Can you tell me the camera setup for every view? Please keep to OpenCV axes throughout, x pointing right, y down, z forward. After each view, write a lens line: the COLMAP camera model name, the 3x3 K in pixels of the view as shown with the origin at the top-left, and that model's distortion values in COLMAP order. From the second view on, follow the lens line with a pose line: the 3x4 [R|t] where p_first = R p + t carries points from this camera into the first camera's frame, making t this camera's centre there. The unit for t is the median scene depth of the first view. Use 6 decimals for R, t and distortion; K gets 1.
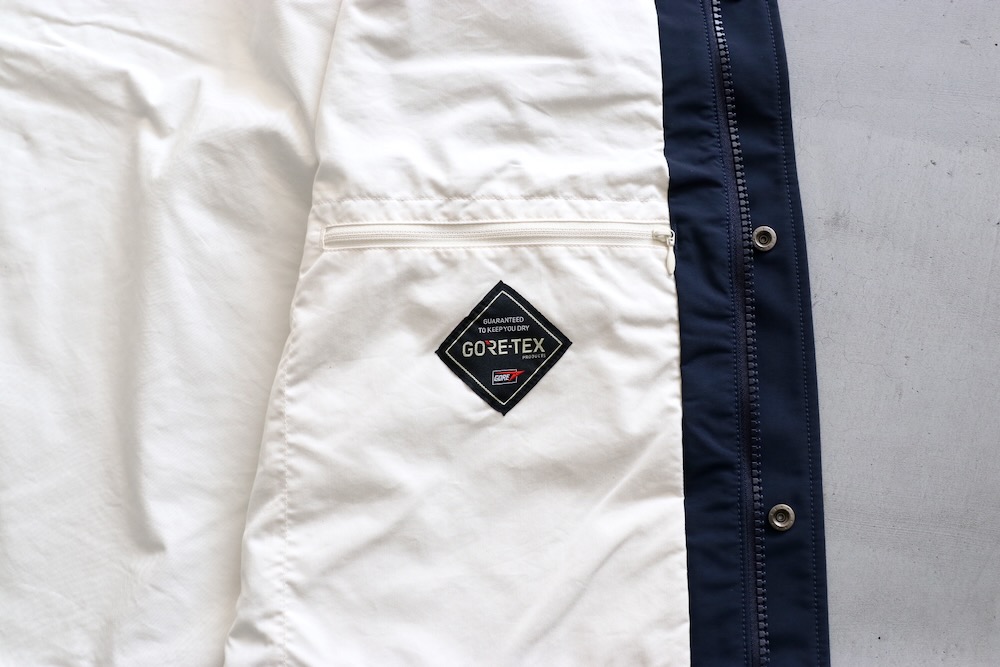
lens RADIAL K [[1094.8, 0, 498.6], [0, 1094.8, 313.6], [0, 0, 1]] dist [-0.142289, 0.016813]
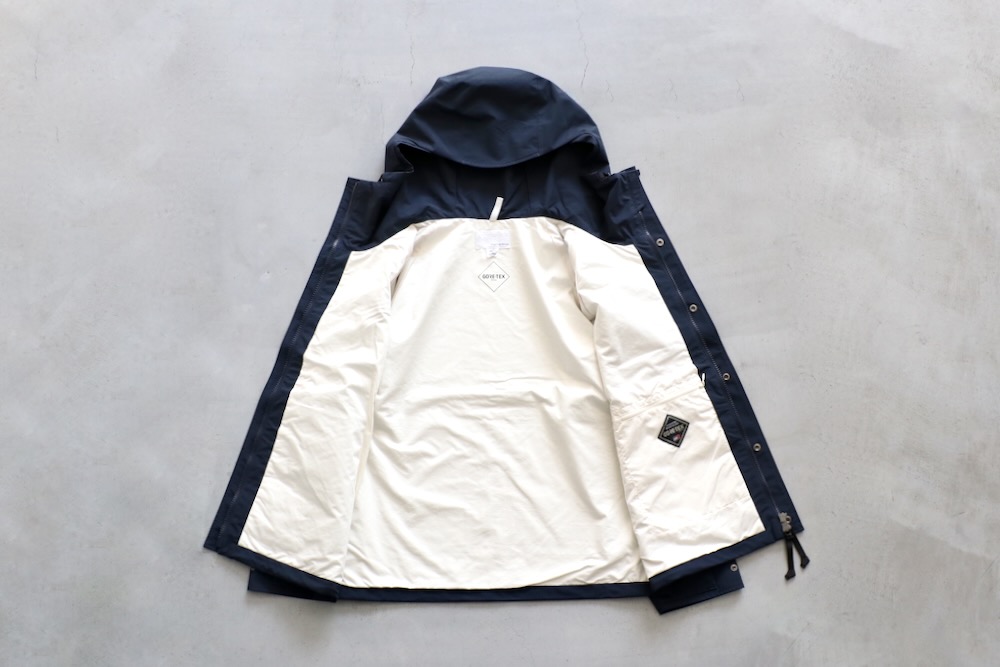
lens RADIAL K [[1094.8, 0, 498.6], [0, 1094.8, 313.6], [0, 0, 1]] dist [-0.142289, 0.016813]
pose [[0.935769, -0.330742, 0.122251, -0.866799], [0.335474, 0.941842, -0.019789, -0.466261], [-0.108596, 0.059530, 0.992302, -2.609966]]
